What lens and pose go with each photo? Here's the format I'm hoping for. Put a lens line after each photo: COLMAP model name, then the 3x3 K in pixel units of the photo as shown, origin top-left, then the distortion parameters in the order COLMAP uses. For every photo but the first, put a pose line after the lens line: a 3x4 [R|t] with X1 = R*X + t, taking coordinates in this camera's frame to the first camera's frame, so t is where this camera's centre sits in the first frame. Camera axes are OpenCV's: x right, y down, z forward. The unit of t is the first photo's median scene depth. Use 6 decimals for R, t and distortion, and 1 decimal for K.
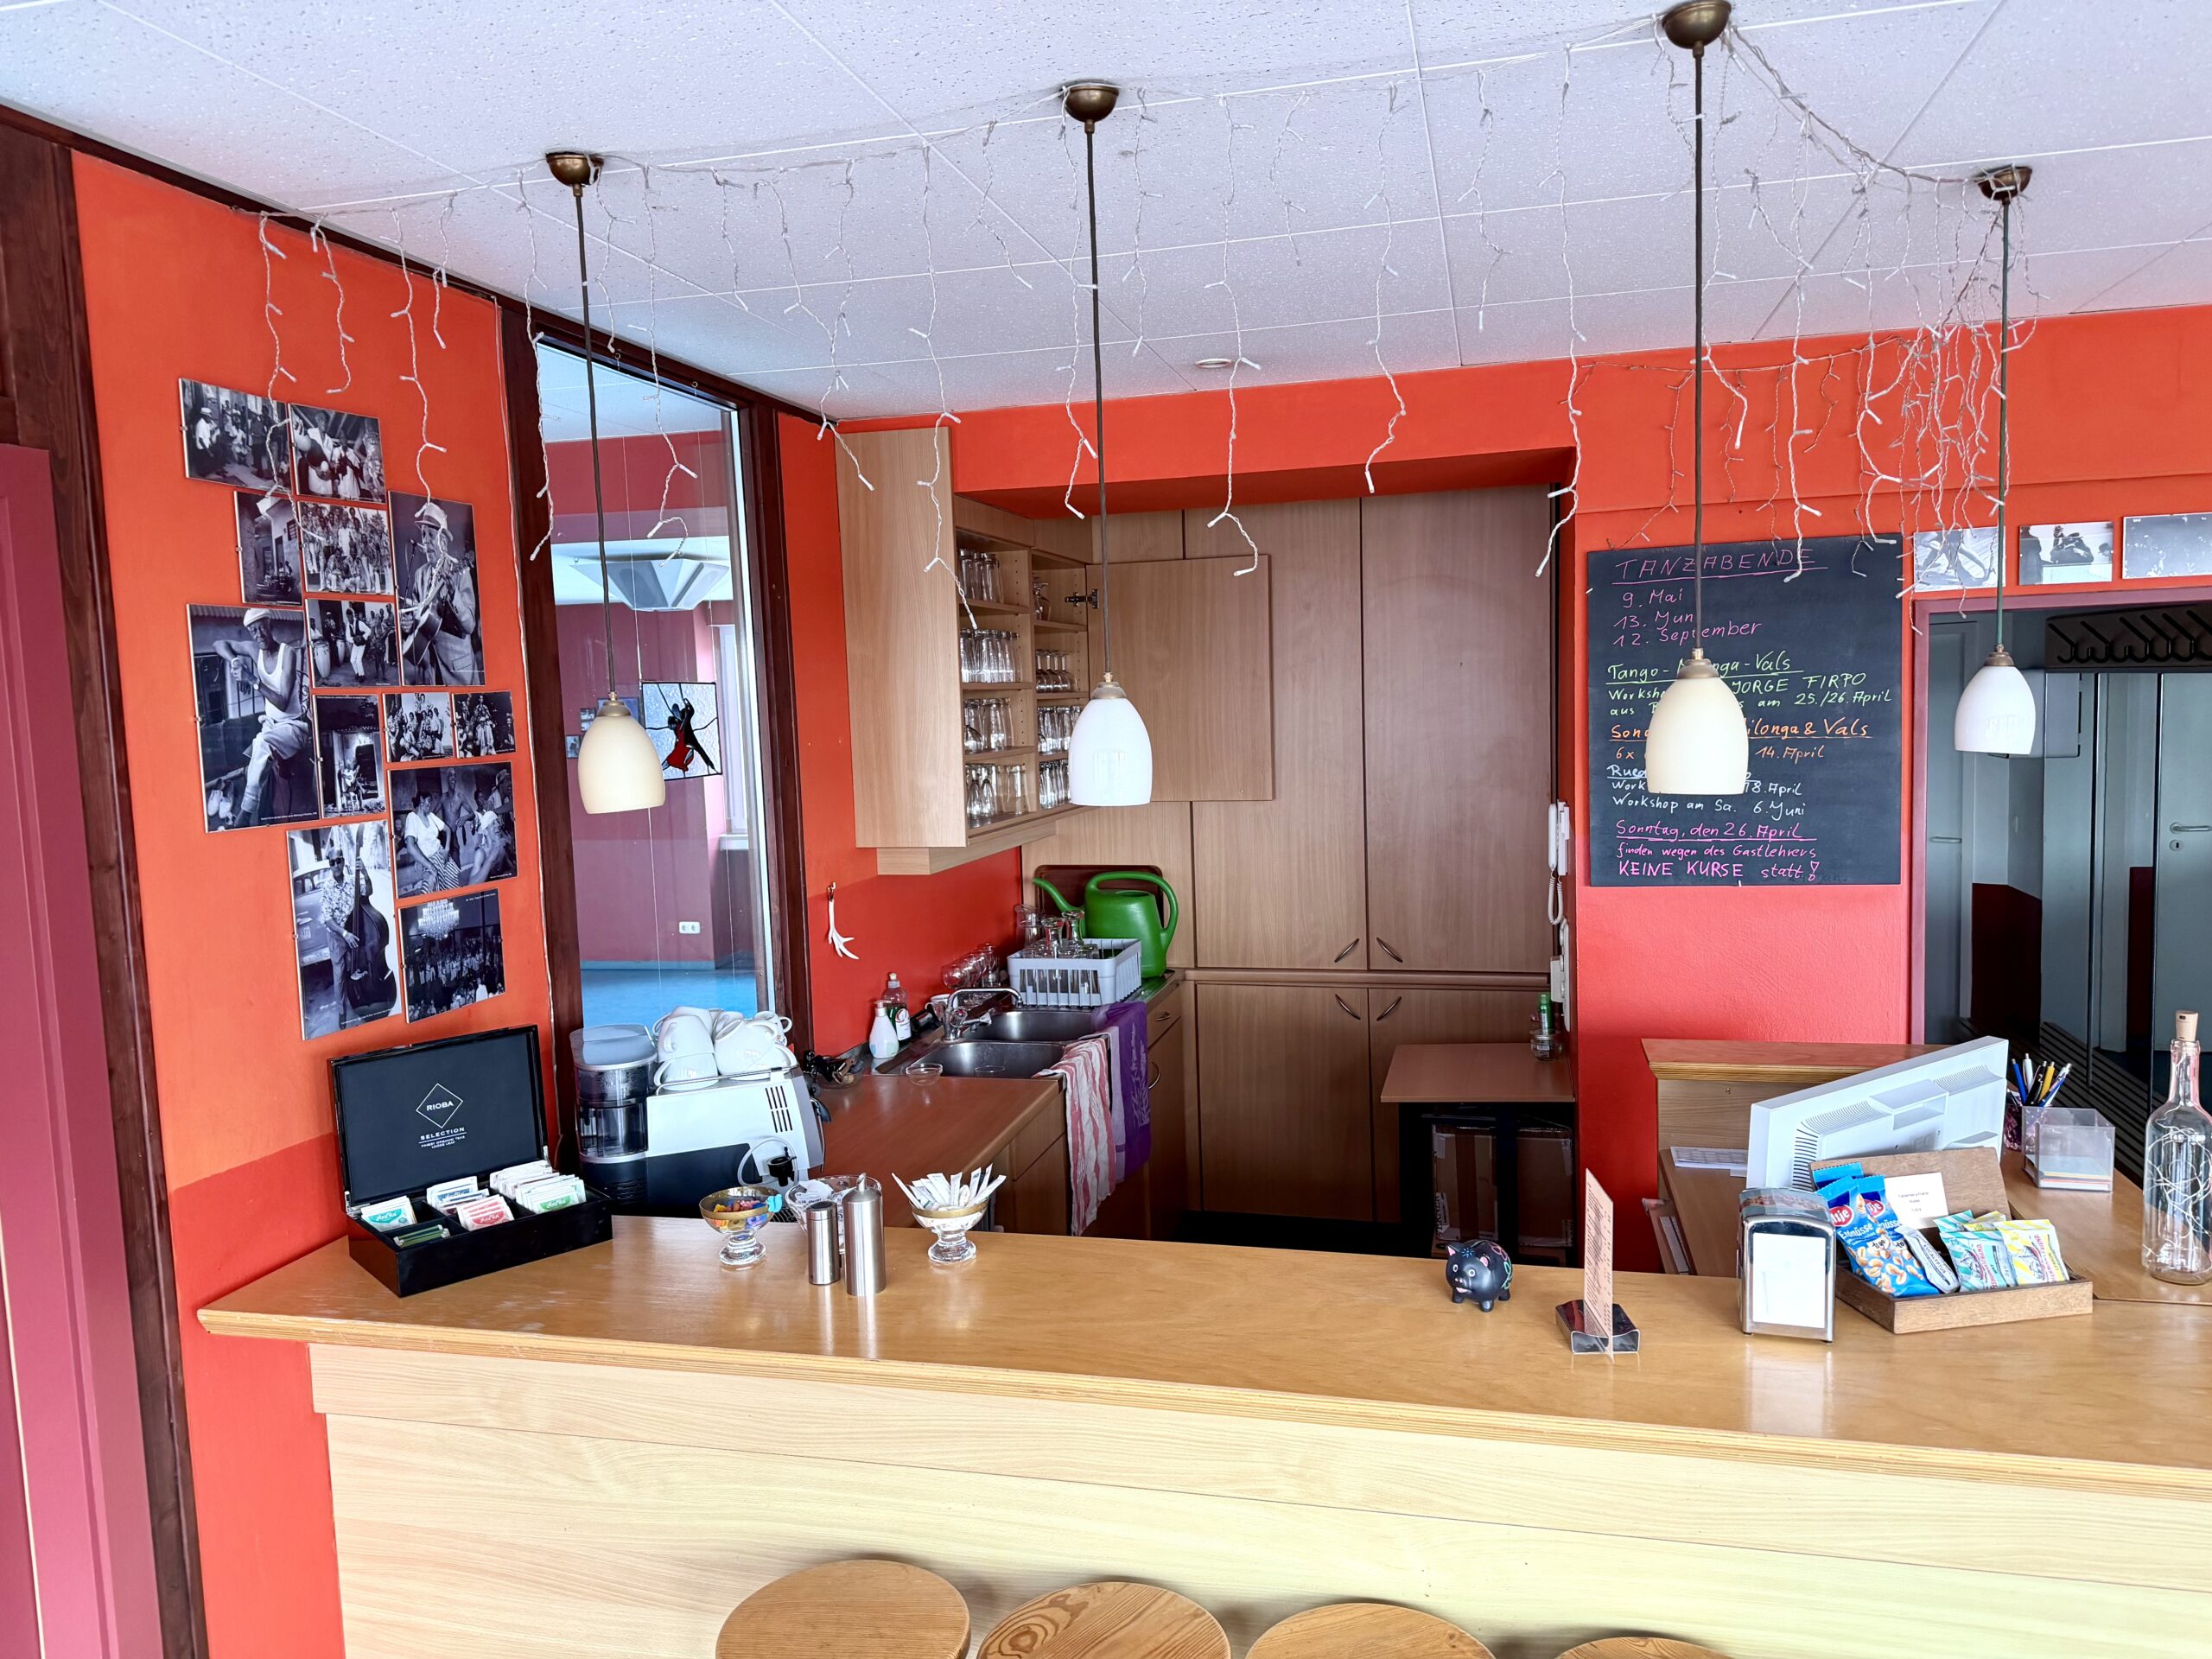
lens RADIAL K [[1556.2, 0, 1120.1], [0, 1556.2, 821.3], [0, 0, 1]] dist [0.081492, -0.103032]
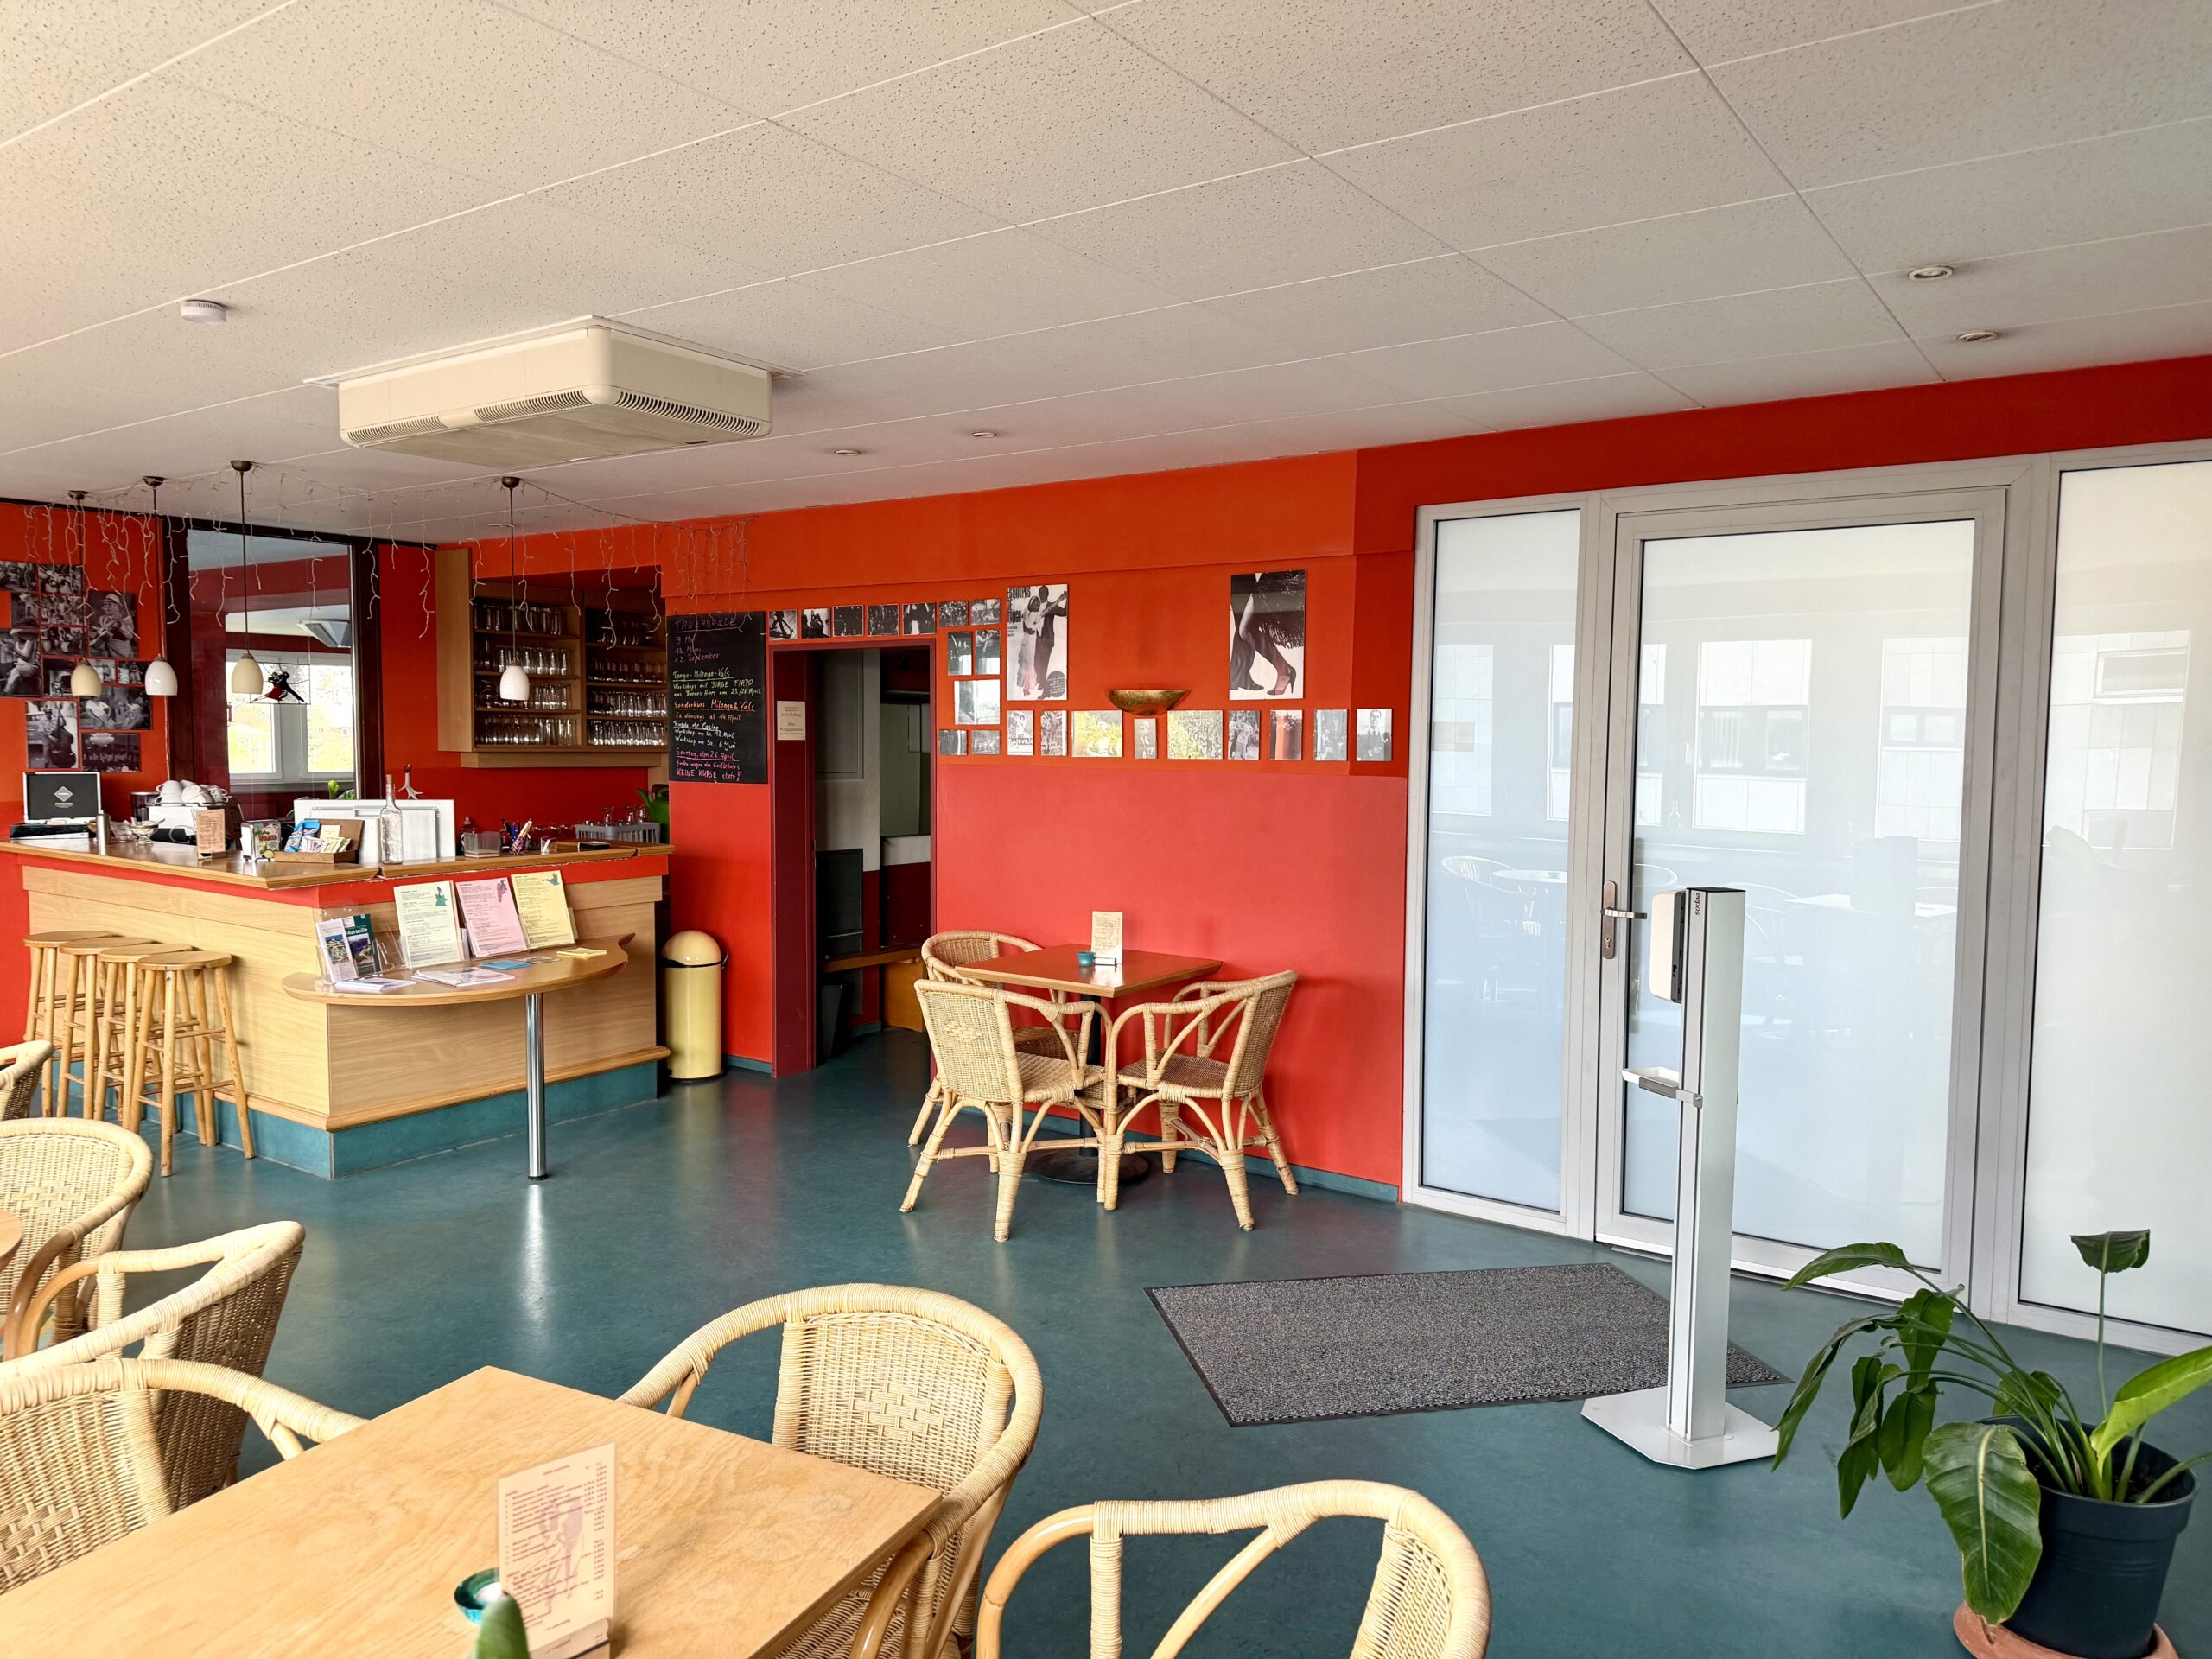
lens RADIAL K [[1556.2, 0, 1124.0], [0, 1556.2, 835.7], [0, 0, 1]] dist [0.081492, -0.103032]
pose [[0.931538, 0.068143, -0.357204, 2.207409], [-0.072679, 0.997355, 0.000725, 0.095117], [0.356308, 0.025286, 0.934026, -0.955002]]
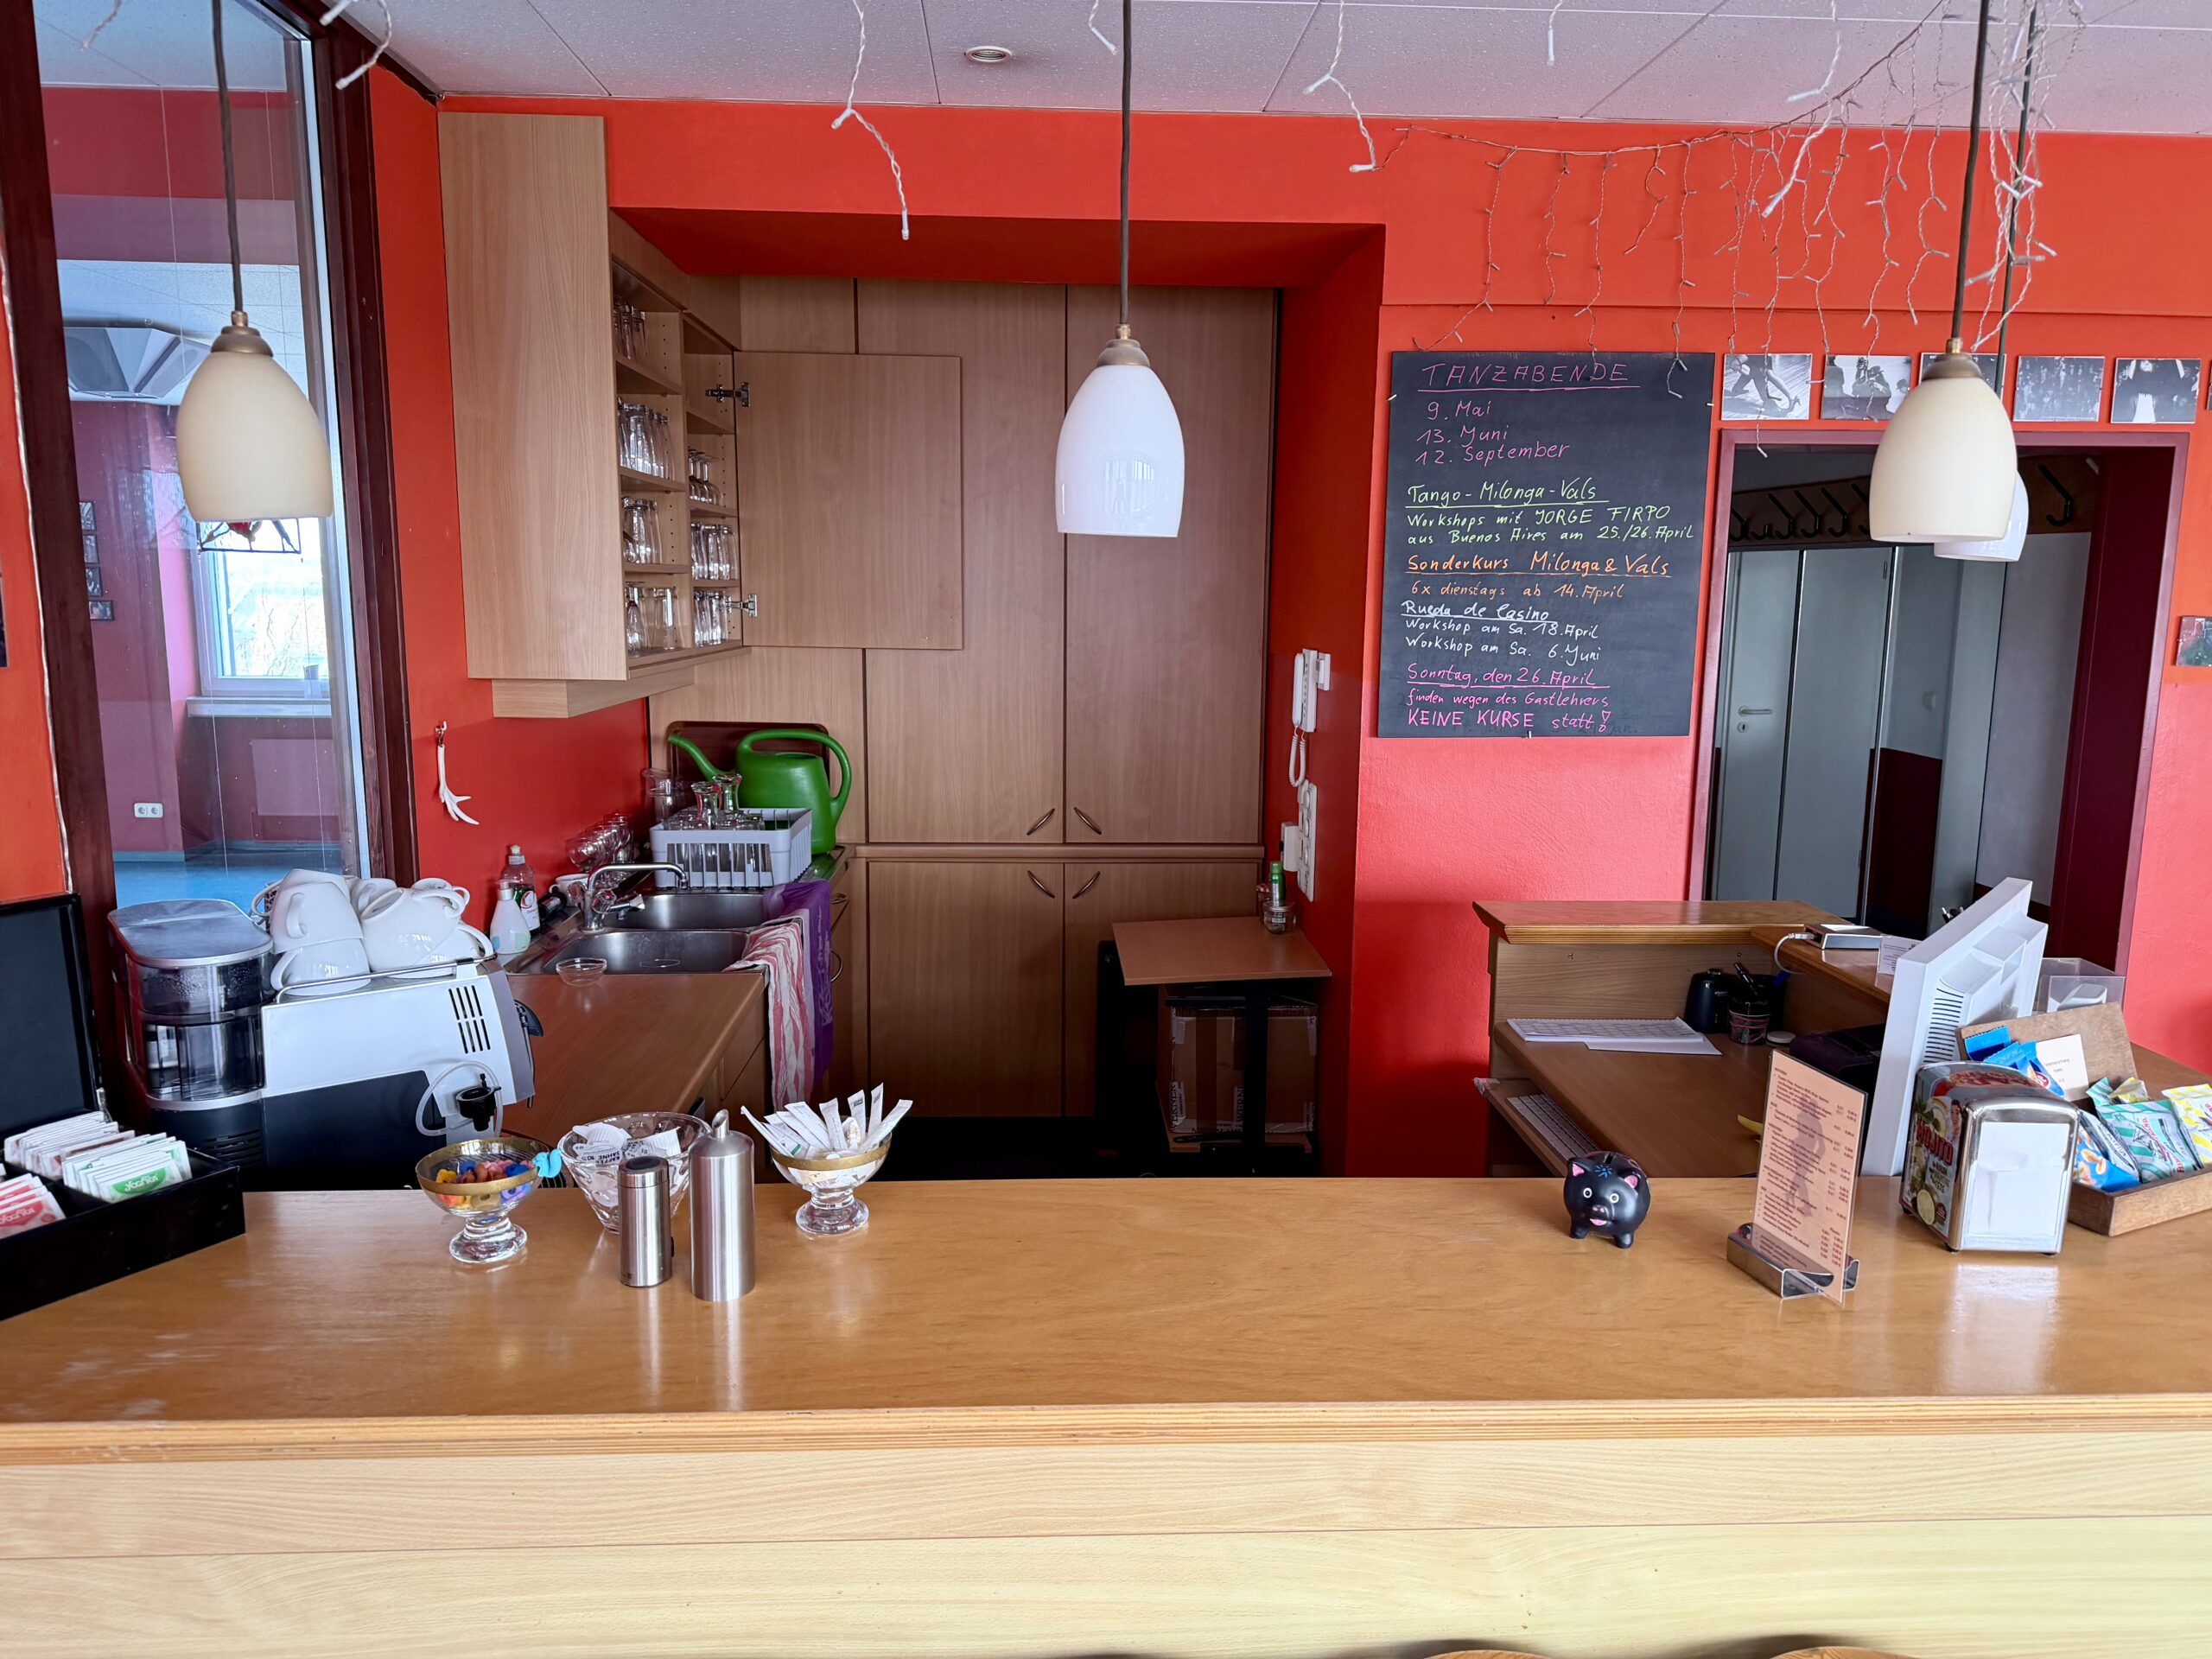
lens RADIAL K [[1556.2, 0, 1112.0], [0, 1556.2, 832.5], [0, 0, 1]] dist [0.081492, -0.103032]
pose [[0.956235, -0.003967, 0.292573, -0.147145], [-0.017541, 0.997333, 0.070853, 0.049167], [-0.292074, -0.072884, 0.953614, 0.267643]]
